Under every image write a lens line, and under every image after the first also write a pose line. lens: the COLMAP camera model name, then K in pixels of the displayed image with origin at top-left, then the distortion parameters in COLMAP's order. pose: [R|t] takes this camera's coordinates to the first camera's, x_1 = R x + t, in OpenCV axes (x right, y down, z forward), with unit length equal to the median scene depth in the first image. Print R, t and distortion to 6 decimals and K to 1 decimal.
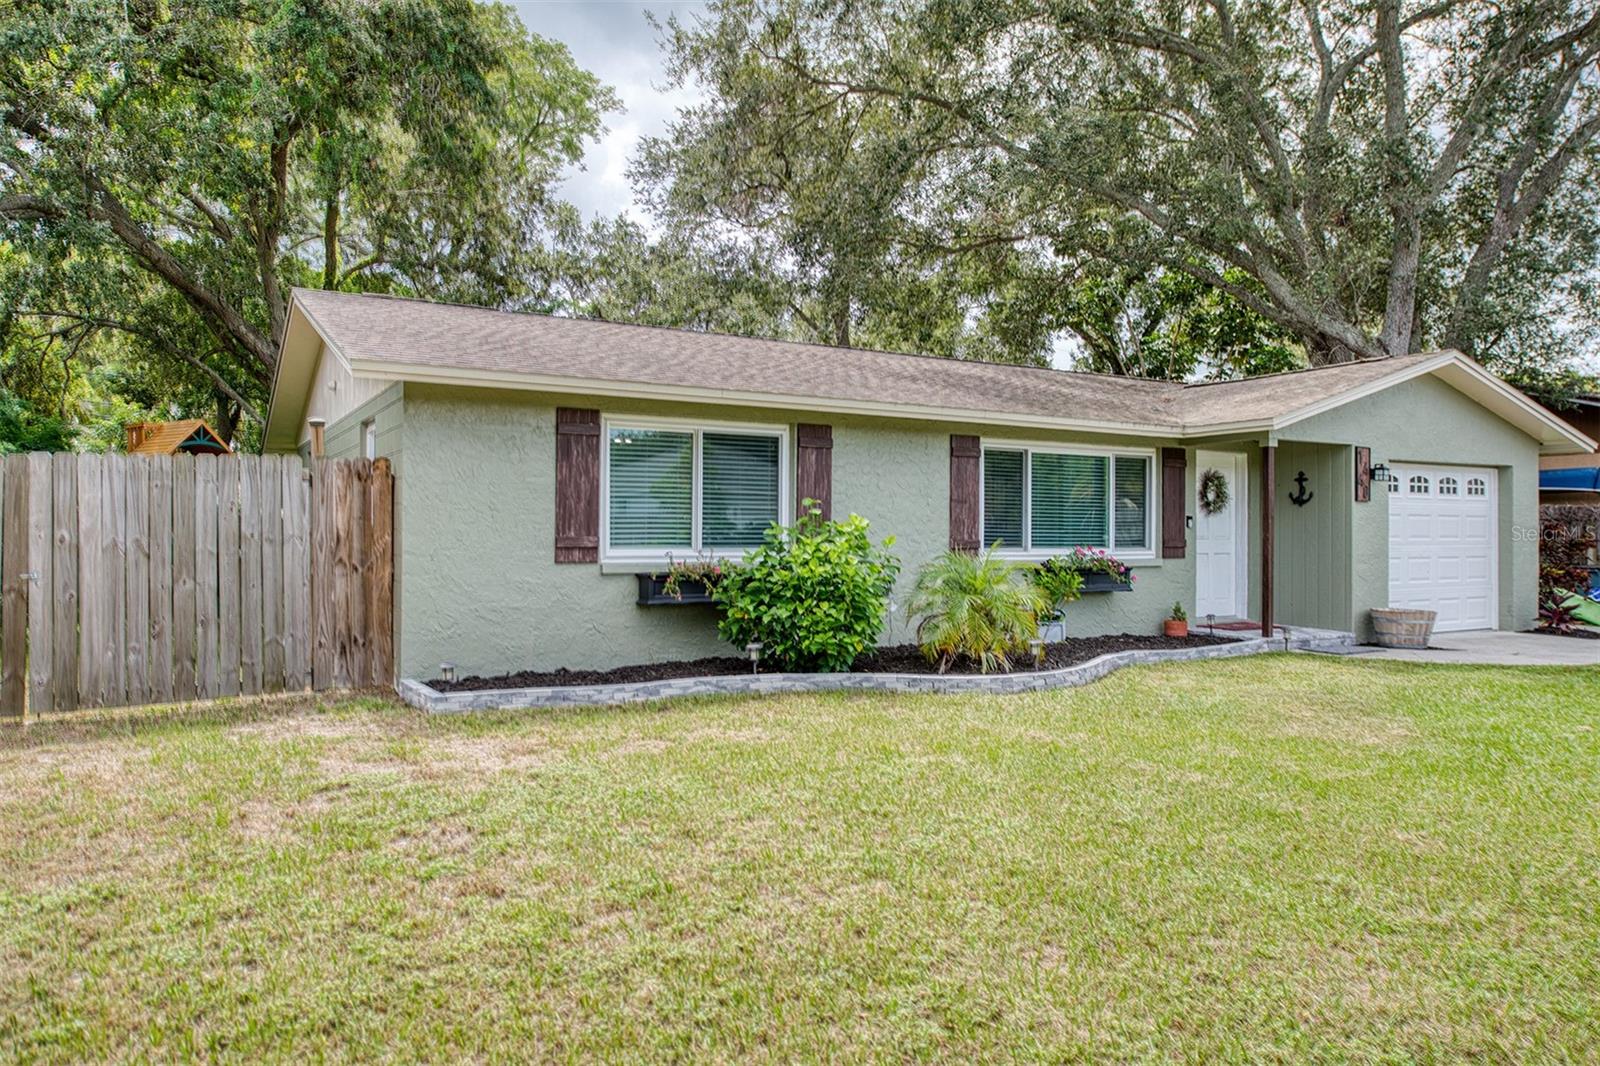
lens RADIAL K [[1076.5, 0, 800.0], [0, 1076.5, 533.0], [0, 0, 1]] dist [-0.001009, -0.000791]
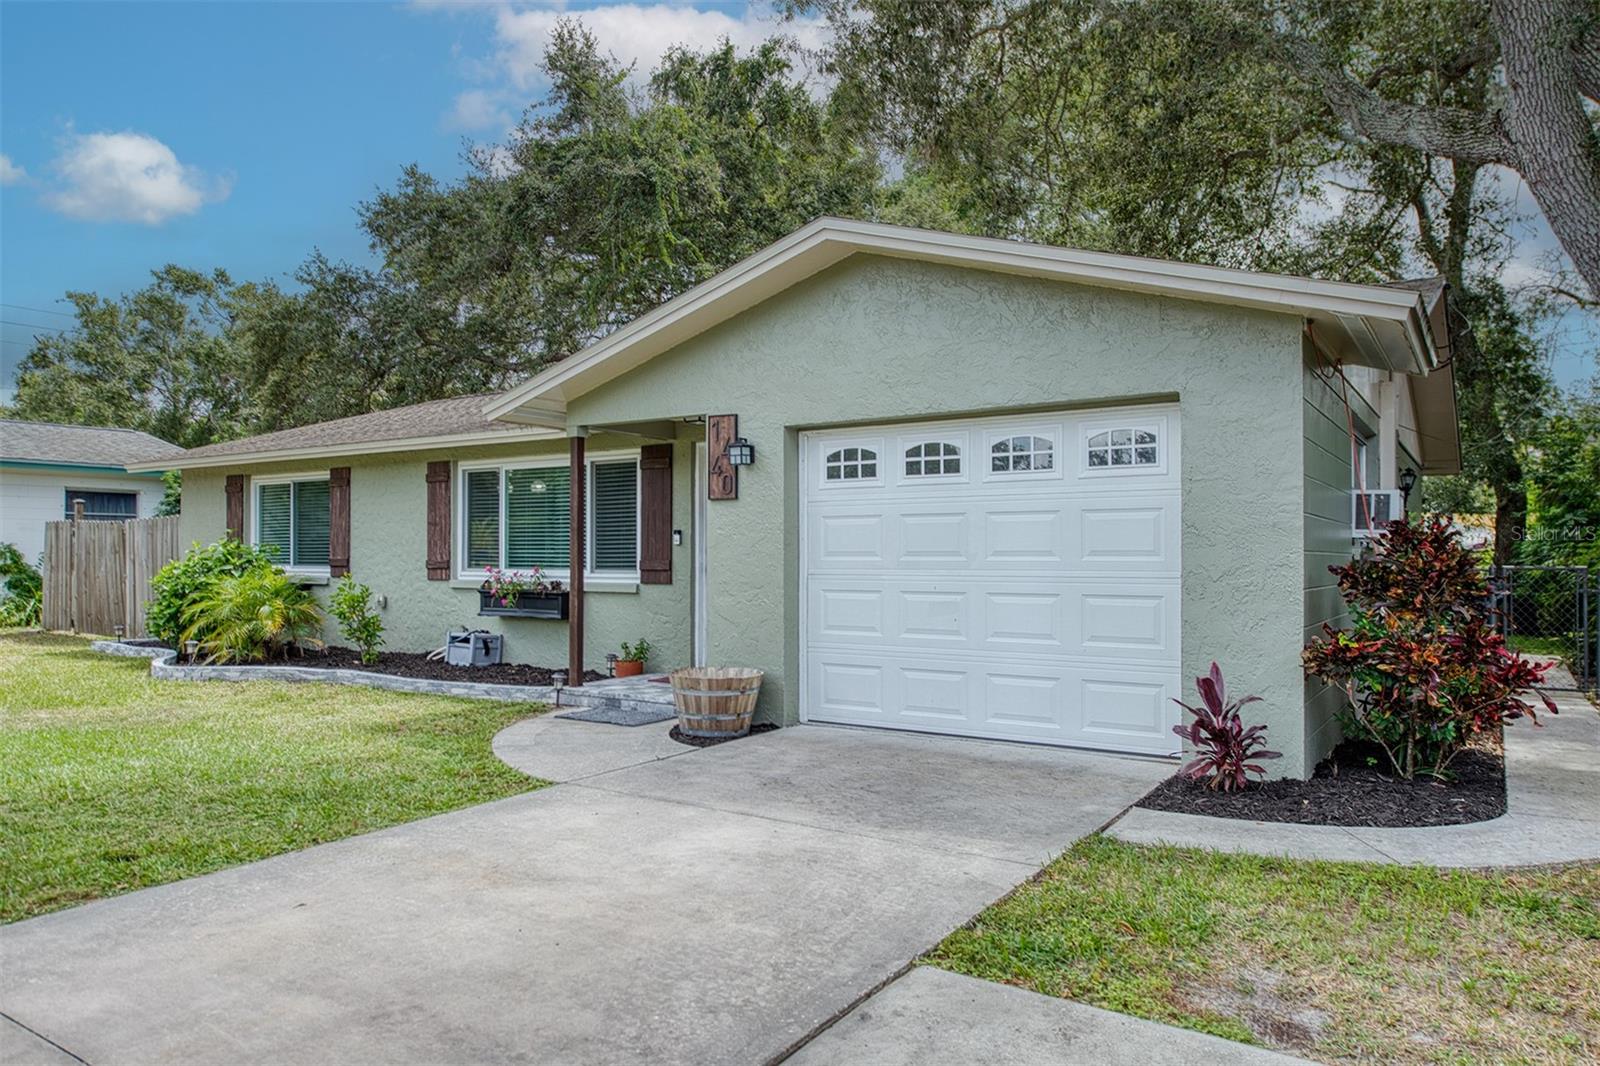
lens RADIAL K [[1059.7, 0, 796.5], [0, 1059.7, 555.9], [0, 0, 1]] dist [-0.000457, -0.000857]
pose [[0.443115, -0.006063, -0.896444, 1.245710], [-0.000819, 0.999974, -0.007168, 0.009591], [0.896465, 0.003910, 0.443098, 0.852345]]
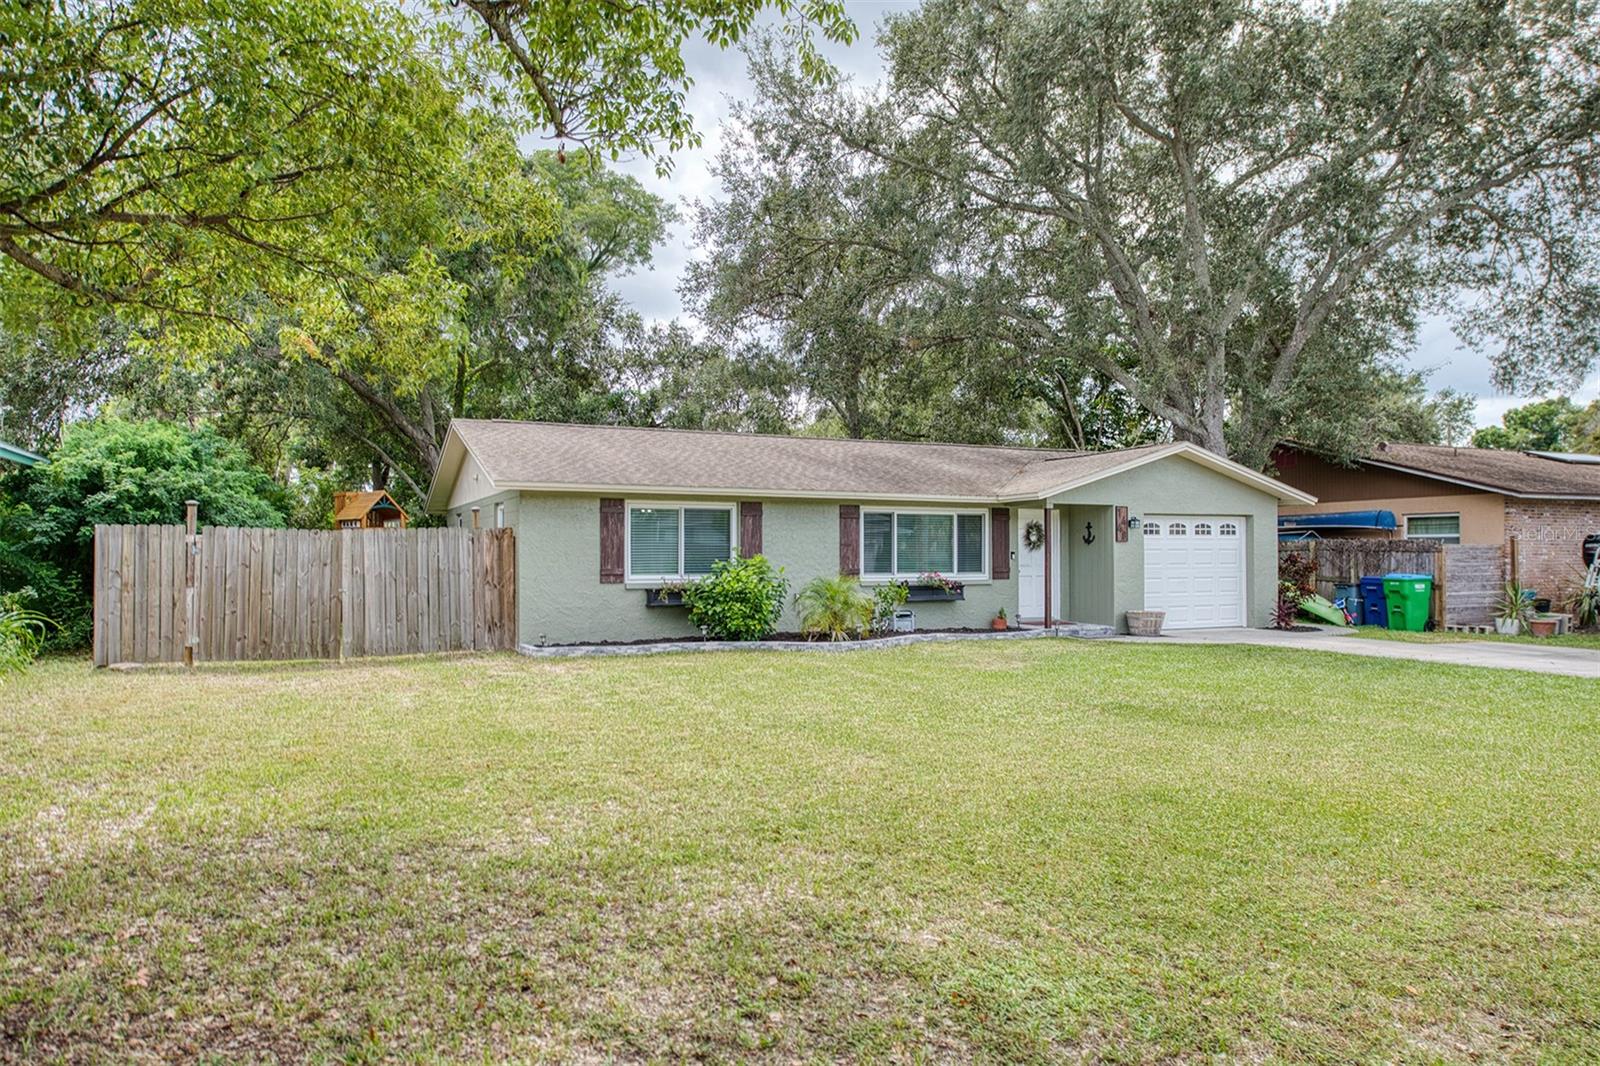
lens RADIAL K [[1059.7, 0, 796.5], [0, 1059.7, 555.9], [0, 0, 1]] dist [-0.000457, -0.000857]
pose [[0.996206, -0.007222, -0.086722, 0.212856], [0.006997, 0.999971, -0.002903, -0.008806], [0.086740, 0.002285, 0.996228, -0.624464]]
